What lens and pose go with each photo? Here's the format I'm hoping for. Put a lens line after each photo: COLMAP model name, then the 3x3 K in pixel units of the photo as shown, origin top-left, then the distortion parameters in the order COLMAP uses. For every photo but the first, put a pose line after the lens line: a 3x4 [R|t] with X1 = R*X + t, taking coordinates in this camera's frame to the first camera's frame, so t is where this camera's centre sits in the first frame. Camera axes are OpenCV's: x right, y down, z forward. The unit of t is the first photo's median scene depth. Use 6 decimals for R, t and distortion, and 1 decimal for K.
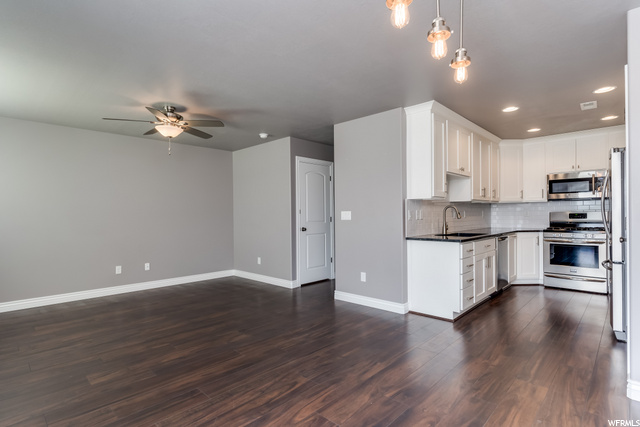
lens RADIAL K [[326.2, 0, 313.1], [0, 326.2, 210.3], [0, 0, 1]] dist [-0.009921, 0.001379]
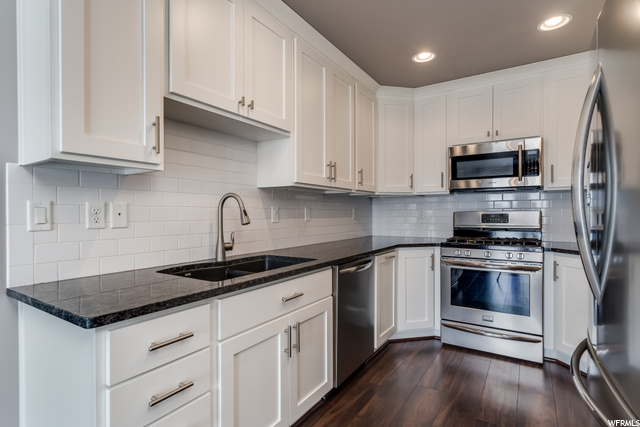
lens RADIAL K [[326.2, 0, 323.1], [0, 326.2, 214.0], [0, 0, 1]] dist [-0.009921, 0.001379]
pose [[0.978355, 0.003226, 0.206909, 0.390170], [-0.005254, 0.999943, 0.009255, 0.006032], [-0.206867, -0.010142, 0.978317, 0.488754]]
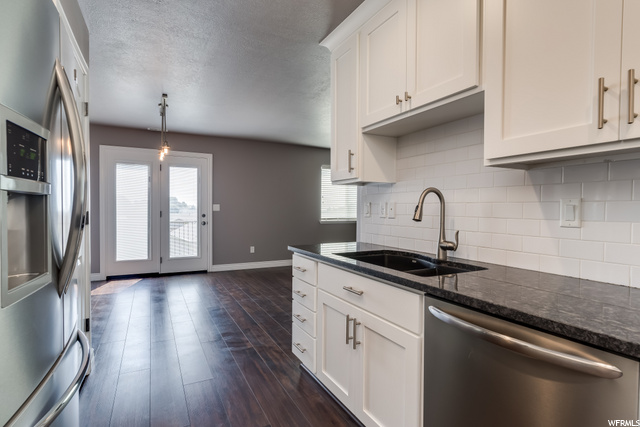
lens RADIAL K [[326.2, 0, 317.6], [0, 326.2, 214.4], [0, 0, 1]] dist [-0.009921, 0.001379]
pose [[-0.321881, 0.021325, -0.946540, 0.617013], [0.002714, 0.999763, 0.021601, 0.006731], [0.946776, 0.004384, -0.321863, 0.736430]]
